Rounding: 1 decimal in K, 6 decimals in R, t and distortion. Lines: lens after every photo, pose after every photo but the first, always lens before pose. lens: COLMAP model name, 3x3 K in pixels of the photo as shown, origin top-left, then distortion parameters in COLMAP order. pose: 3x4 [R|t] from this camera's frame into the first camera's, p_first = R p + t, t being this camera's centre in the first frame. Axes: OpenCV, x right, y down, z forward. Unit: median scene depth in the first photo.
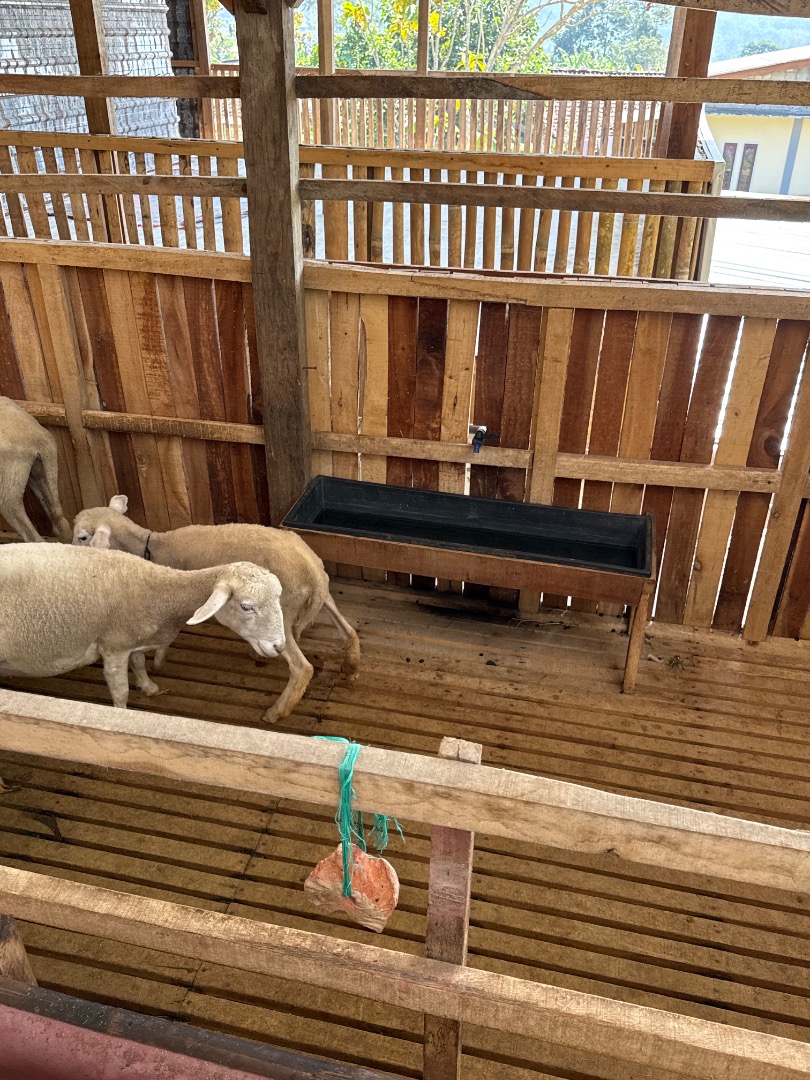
lens RADIAL K [[891.5, 0, 405.4], [0, 891.5, 533.5], [0, 0, 1]] dist [0.091270, -0.010662]
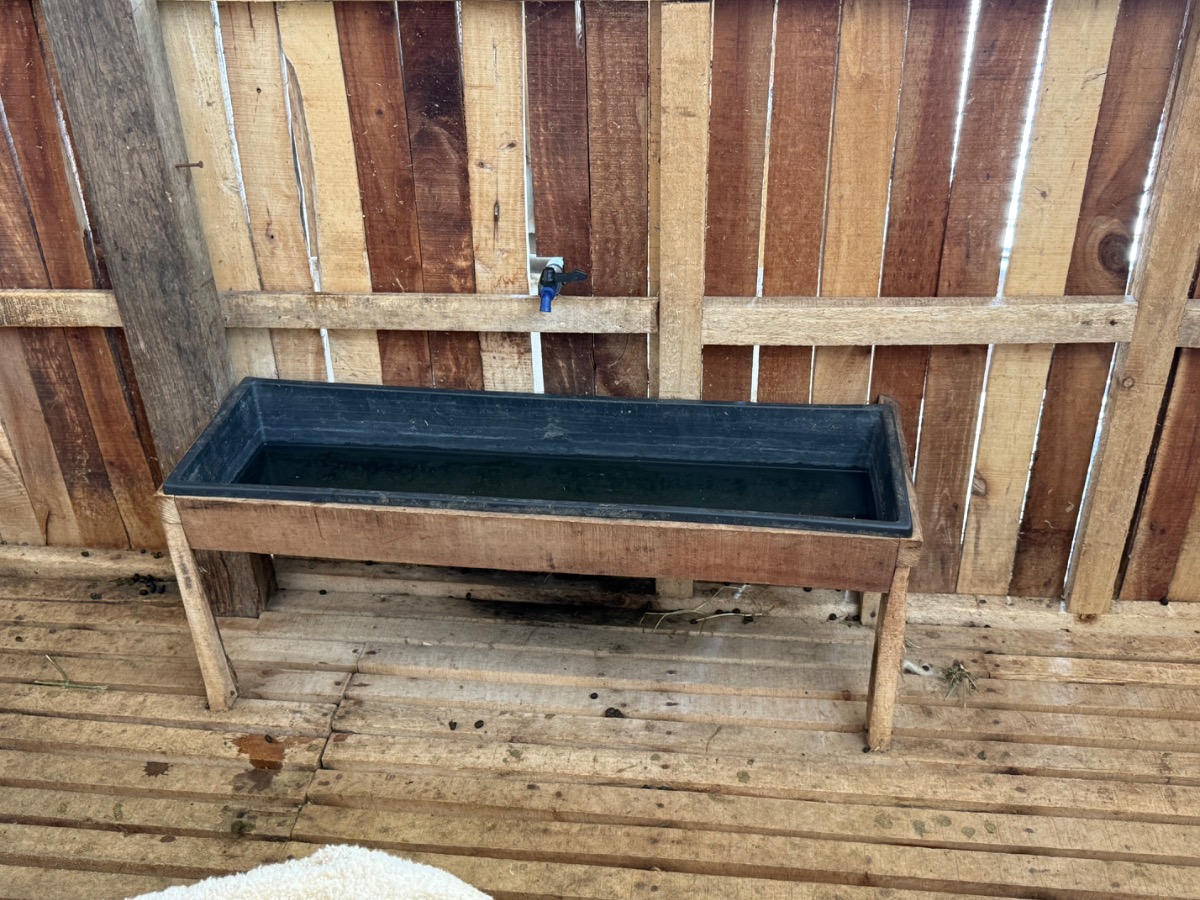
lens RADIAL K [[1217.9, 0, 598.4], [0, 1217.9, 452.9], [0, 0, 1]] dist [0.059357, 0.000000]
pose [[0.992356, -0.094463, 0.079412, 0.046019], [0.091062, 0.994809, 0.045418, -0.039165], [-0.083290, -0.037840, 0.995807, 0.306220]]
